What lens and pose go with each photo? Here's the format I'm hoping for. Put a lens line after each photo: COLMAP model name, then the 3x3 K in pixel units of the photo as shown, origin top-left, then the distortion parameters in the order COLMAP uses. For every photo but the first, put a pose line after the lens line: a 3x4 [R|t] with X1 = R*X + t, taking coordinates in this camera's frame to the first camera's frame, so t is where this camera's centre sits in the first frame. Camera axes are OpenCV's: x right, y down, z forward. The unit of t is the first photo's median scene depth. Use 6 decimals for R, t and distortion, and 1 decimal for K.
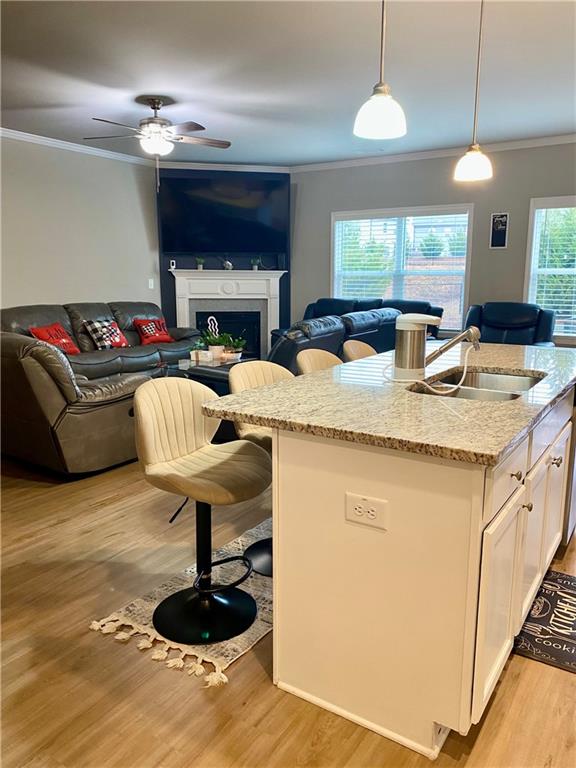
lens RADIAL K [[580.2, 0, 289.7], [0, 580.2, 387.7], [0, 0, 1]] dist [0.013592, -0.014625]
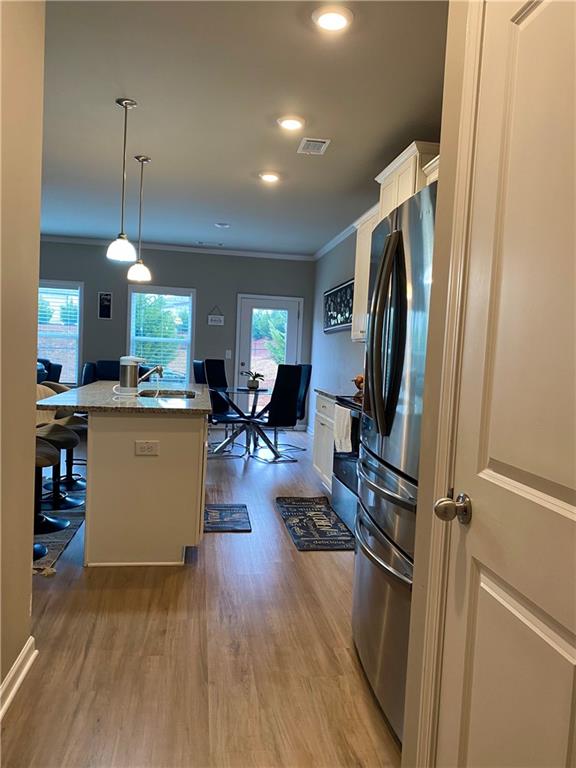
lens RADIAL K [[580.2, 0, 291.4], [0, 580.2, 383.7], [0, 0, 1]] dist [0.013592, -0.014625]
pose [[0.740184, 0.002371, 0.672400, -0.200795], [0.078926, 0.992775, -0.090384, 0.050052], [-0.667756, 0.119971, 0.734649, -0.198353]]
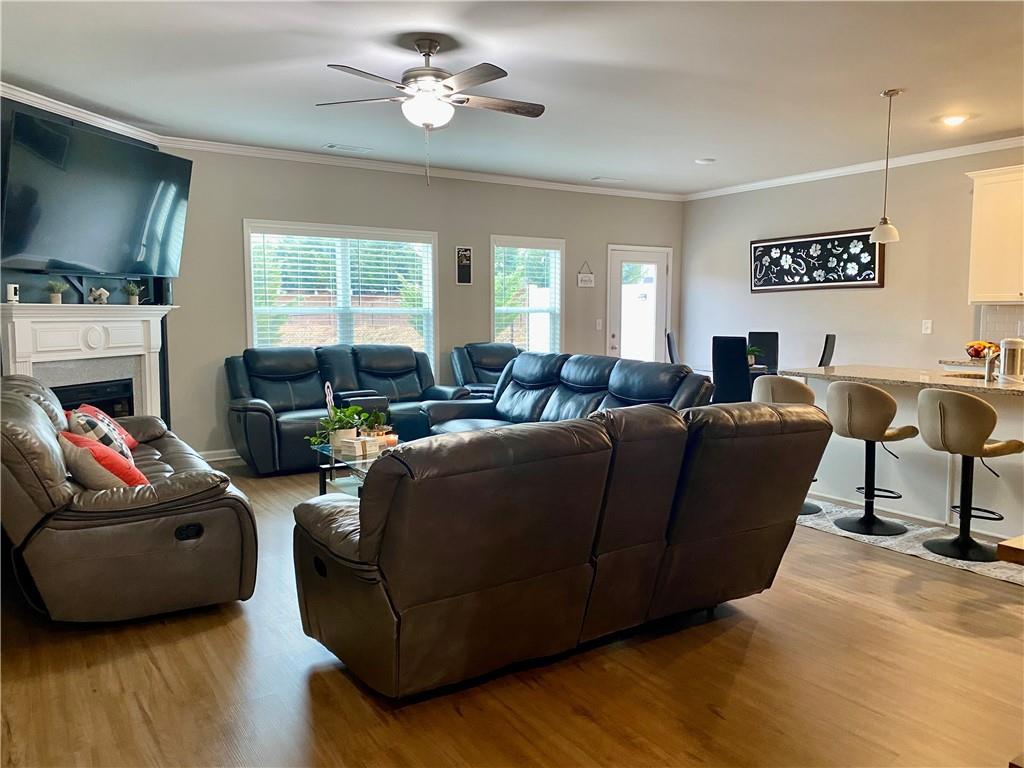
lens RADIAL K [[773.6, 0, 518.5], [0, 773.6, 390.3], [0, 0, 1]] dist [0.013592, -0.014625]
pose [[0.402651, -0.090406, 0.910878, -0.739672], [0.174619, 0.984422, 0.020516, -0.090261], [-0.898543, 0.150796, 0.412166, 0.466215]]
